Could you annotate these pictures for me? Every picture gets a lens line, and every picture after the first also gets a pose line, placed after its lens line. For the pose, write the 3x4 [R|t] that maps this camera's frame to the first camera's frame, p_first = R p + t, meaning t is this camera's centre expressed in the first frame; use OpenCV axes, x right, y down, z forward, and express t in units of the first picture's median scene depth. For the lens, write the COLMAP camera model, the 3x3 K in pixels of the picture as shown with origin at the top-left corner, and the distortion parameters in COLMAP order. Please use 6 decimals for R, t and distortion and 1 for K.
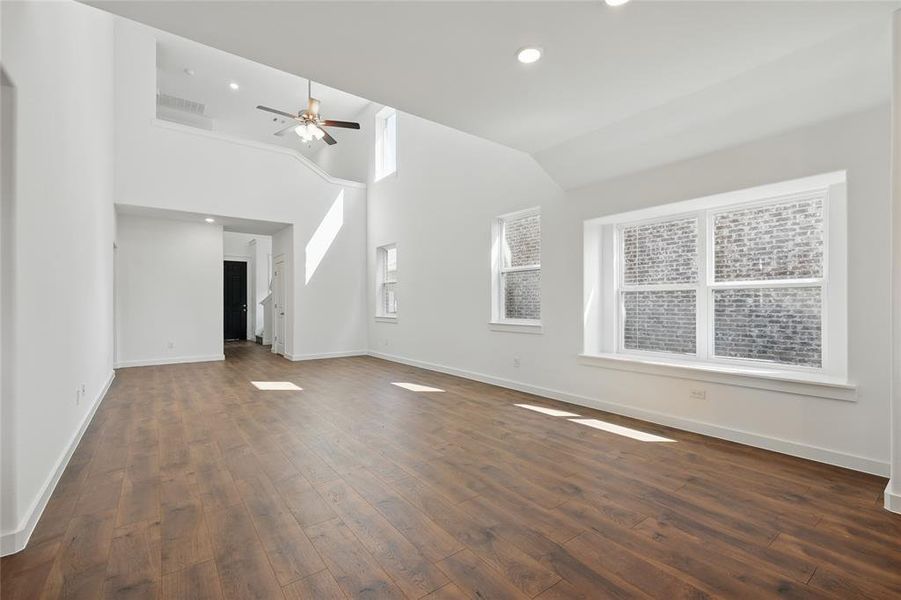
lens RADIAL K [[396.6, 0, 453.3], [0, 396.6, 300.5], [0, 0, 1]] dist [0.006508, -0.000064]
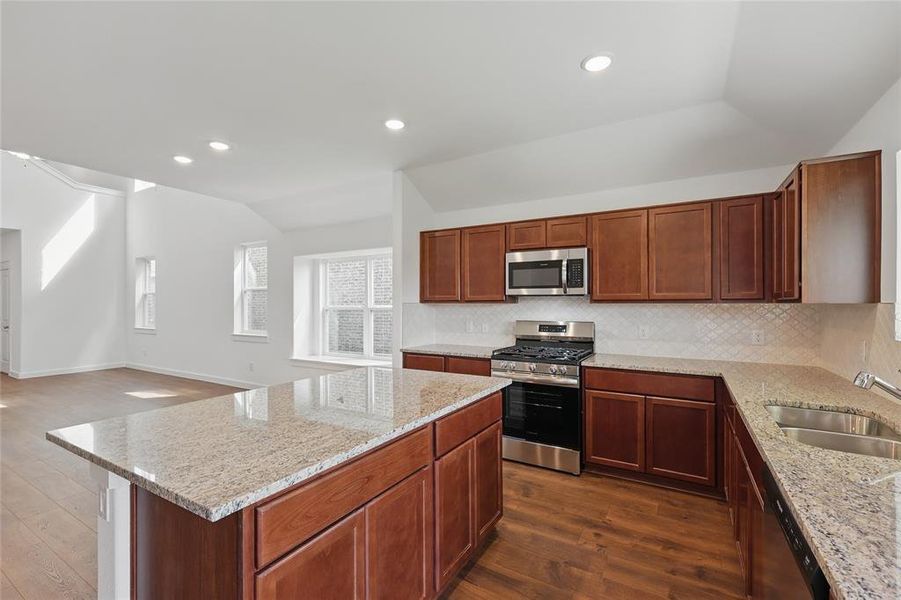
lens RADIAL K [[396.6, 0, 453.3], [0, 396.6, 300.5], [0, 0, 1]] dist [0.006508, -0.000064]
pose [[0.927629, -0.000916, 0.373502, 0.260282], [0.000126, 0.999998, 0.002142, -0.045474], [-0.373503, -0.001940, 0.927627, -0.336208]]
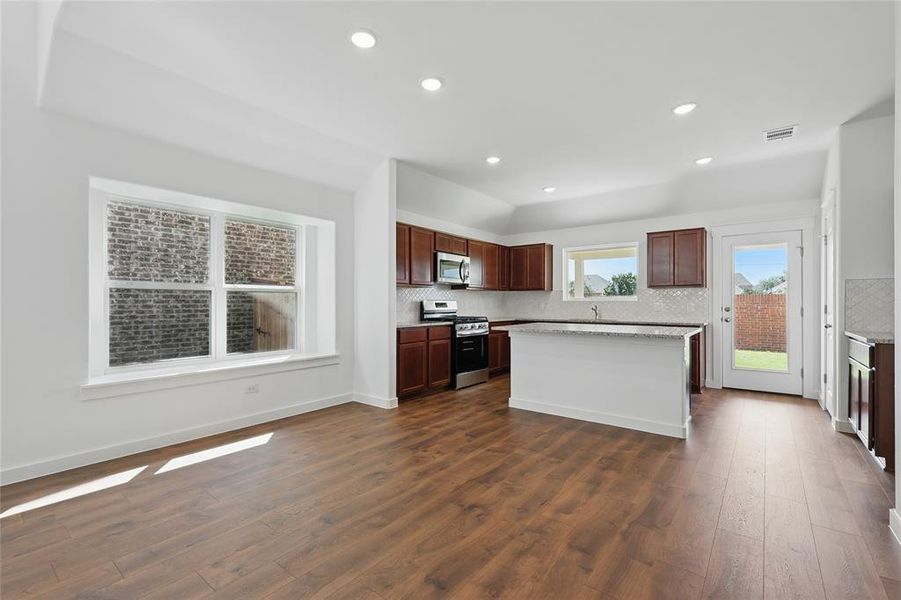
lens RADIAL K [[396.6, 0, 453.3], [0, 396.6, 300.5], [0, 0, 1]] dist [0.006508, -0.000064]
pose [[-0.258795, 0.009626, 0.965884, -0.350357], [-0.006236, 0.999913, -0.011636, 0.004384], [-0.965912, -0.009034, -0.258713, 0.473590]]
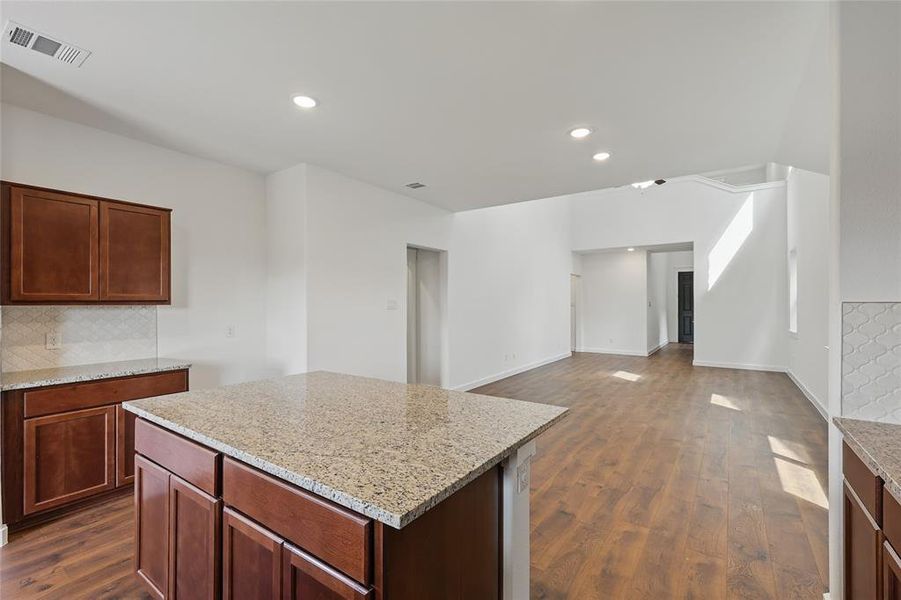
lens RADIAL K [[396.6, 0, 453.3], [0, 396.6, 300.5], [0, 0, 1]] dist [0.006508, -0.000064]
pose [[0.307892, -0.005979, -0.951403, 0.637680], [0.006866, 0.999968, -0.004062, -0.041319], [0.951397, -0.005282, 0.307923, 0.019776]]
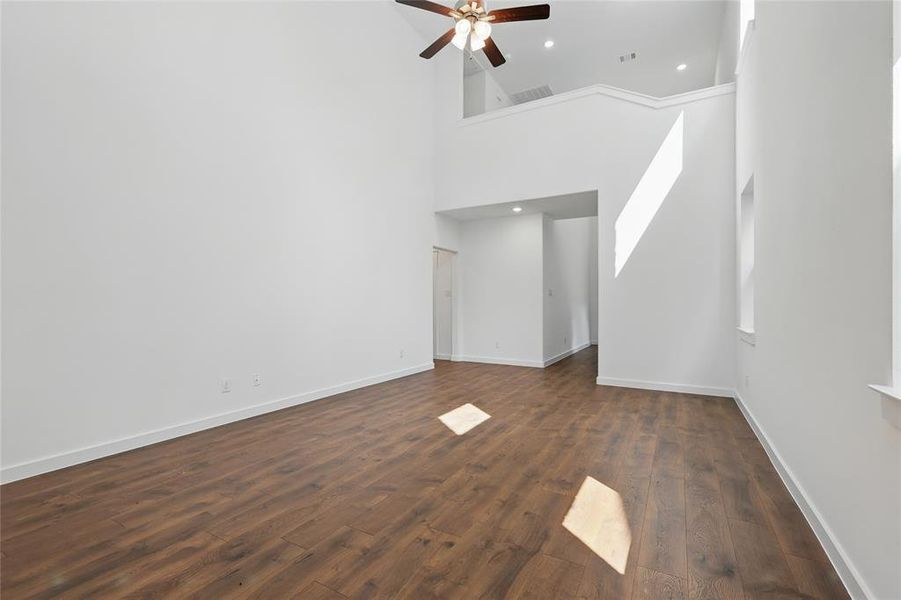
lens RADIAL K [[396.6, 0, 453.3], [0, 396.6, 300.5], [0, 0, 1]] dist [0.006508, -0.000064]
pose [[0.391335, -0.003234, -0.920243, 0.212192], [0.005739, 0.999983, -0.001074, 0.002693], [0.920230, -0.004861, 0.391347, 0.680396]]
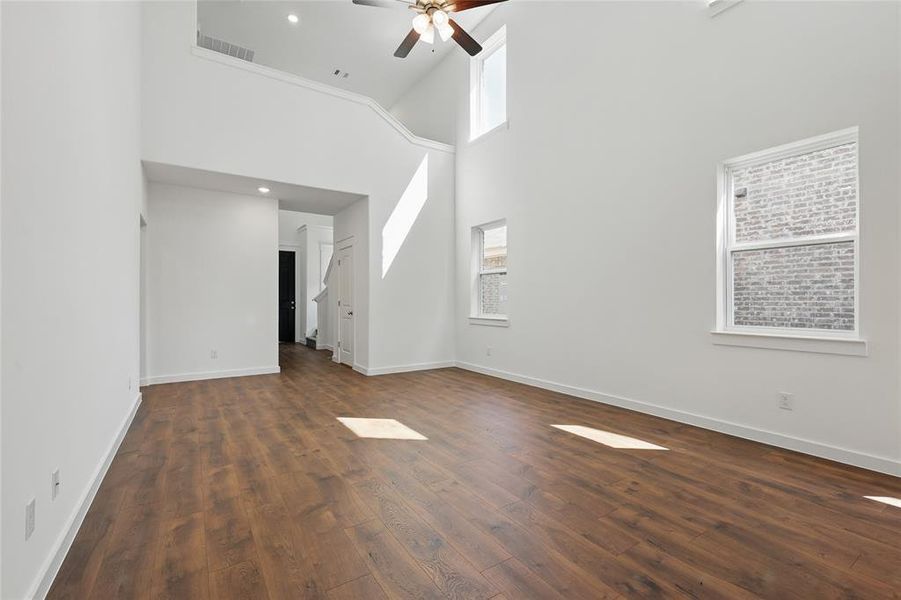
lens RADIAL K [[396.6, 0, 453.3], [0, 396.6, 300.5], [0, 0, 1]] dist [0.006508, -0.000064]
pose [[0.998074, 0.004291, -0.061892, -0.274699], [-0.003989, 0.999979, 0.005012, 0.005458], [0.061912, -0.004756, 0.998070, 0.357256]]
